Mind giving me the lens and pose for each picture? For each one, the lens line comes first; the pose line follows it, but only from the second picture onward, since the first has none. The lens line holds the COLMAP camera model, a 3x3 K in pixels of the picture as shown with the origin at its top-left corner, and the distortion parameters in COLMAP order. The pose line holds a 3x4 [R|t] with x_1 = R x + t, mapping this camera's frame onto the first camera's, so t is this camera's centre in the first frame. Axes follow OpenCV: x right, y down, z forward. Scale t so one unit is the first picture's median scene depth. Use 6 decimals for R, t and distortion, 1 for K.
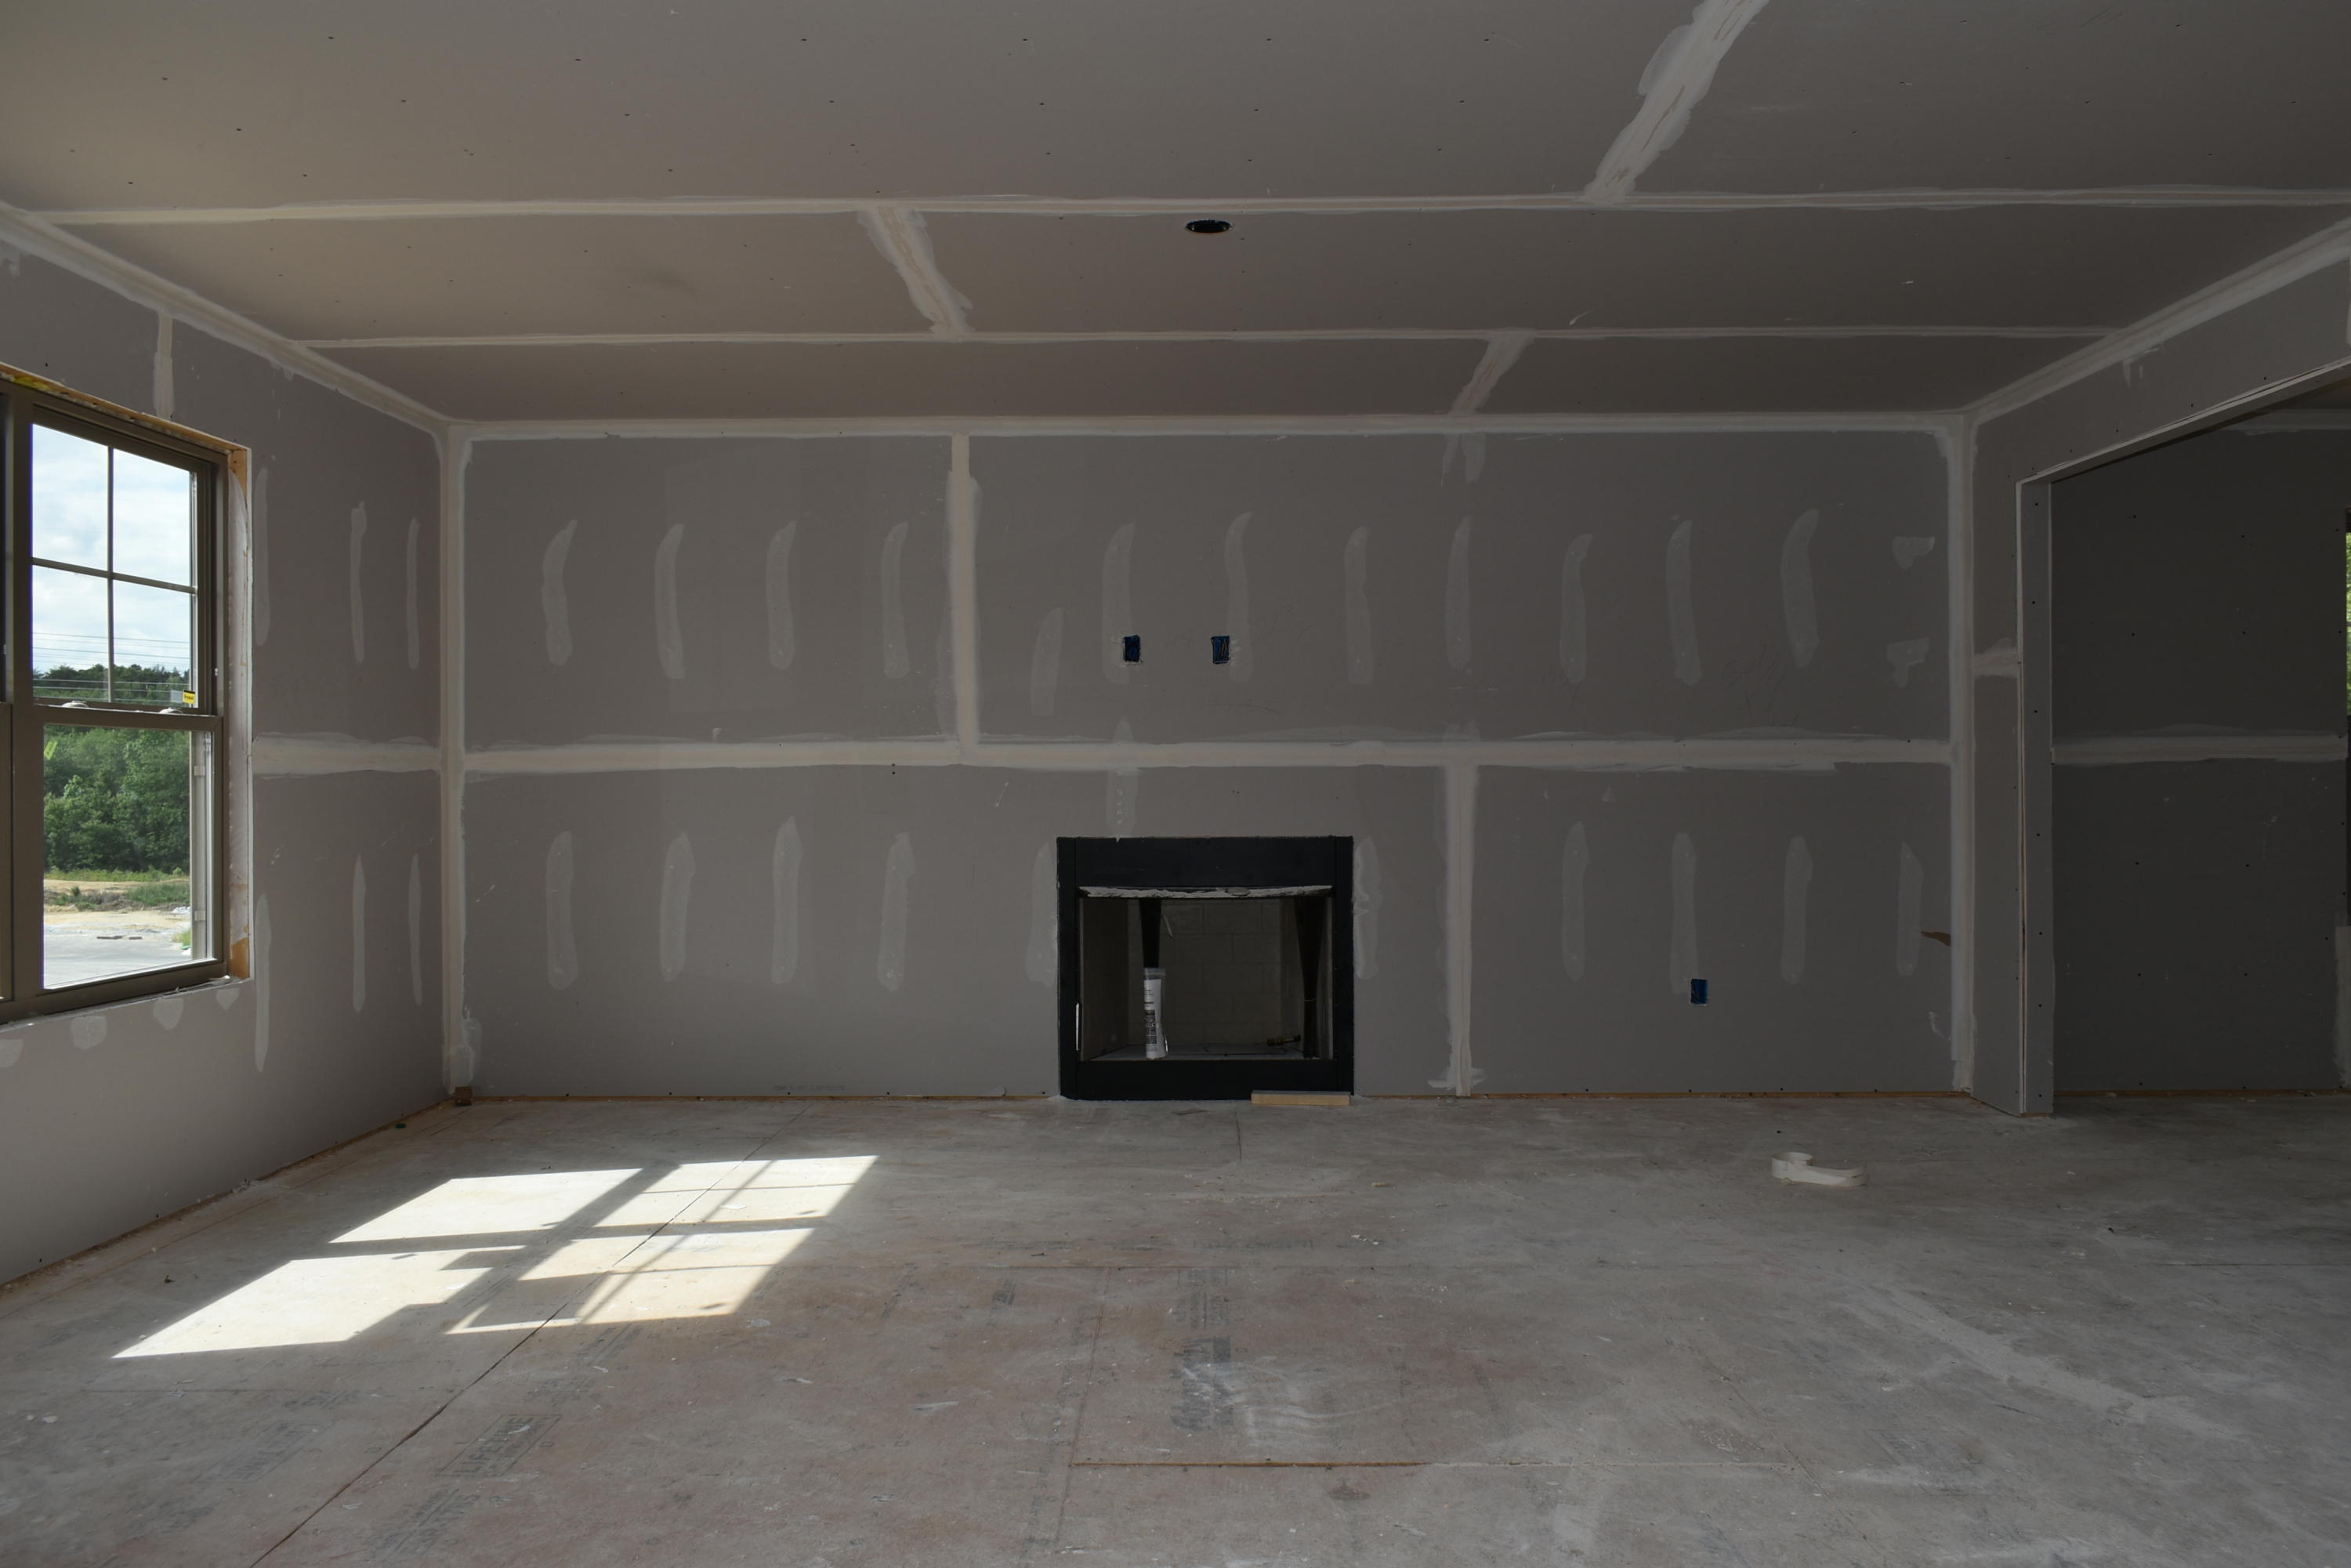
lens RADIAL K [[1817.2, 0, 1181.1], [0, 1817.2, 789.3], [0, 0, 1]] dist [-0.021265, 0.016089]
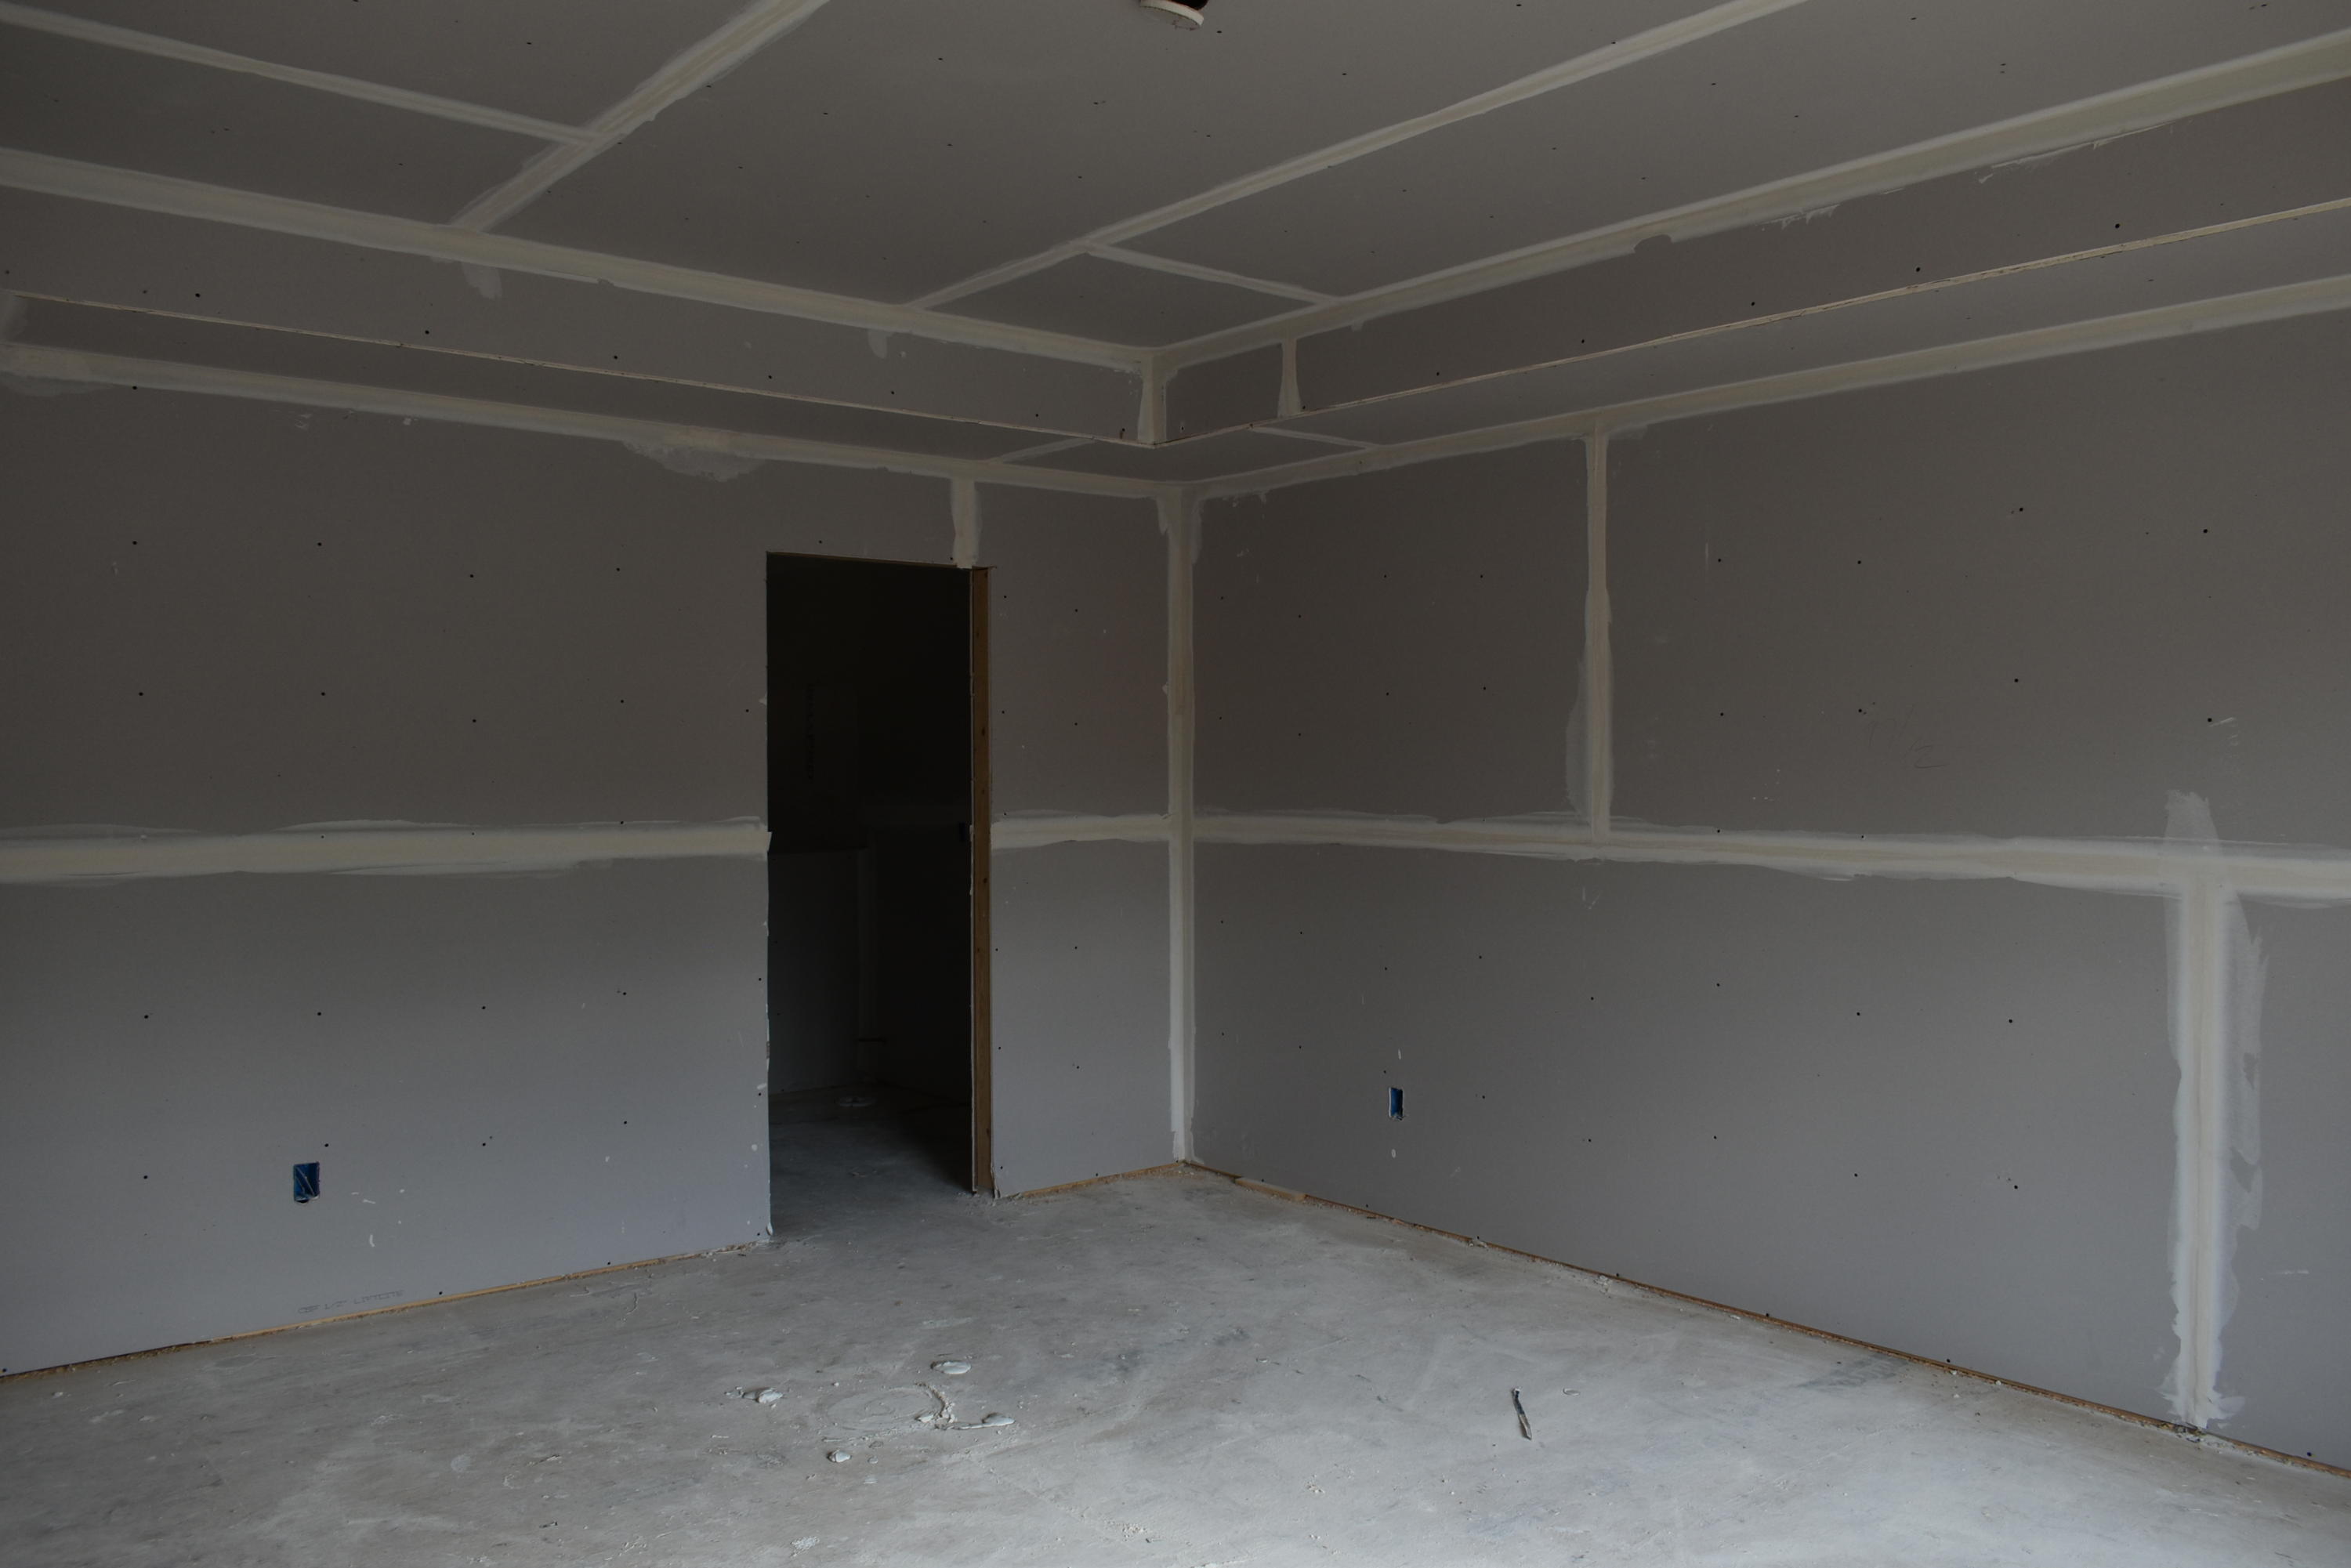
lens RADIAL K [[1817.2, 0, 1179.9], [0, 1817.2, 776.3], [0, 0, 1]] dist [-0.021265, 0.016089]
pose [[0.619408, 0.005655, -0.785049, 0.392248], [-0.005191, 0.999982, 0.003107, -0.050765], [0.785052, 0.002150, 0.619426, 0.390374]]
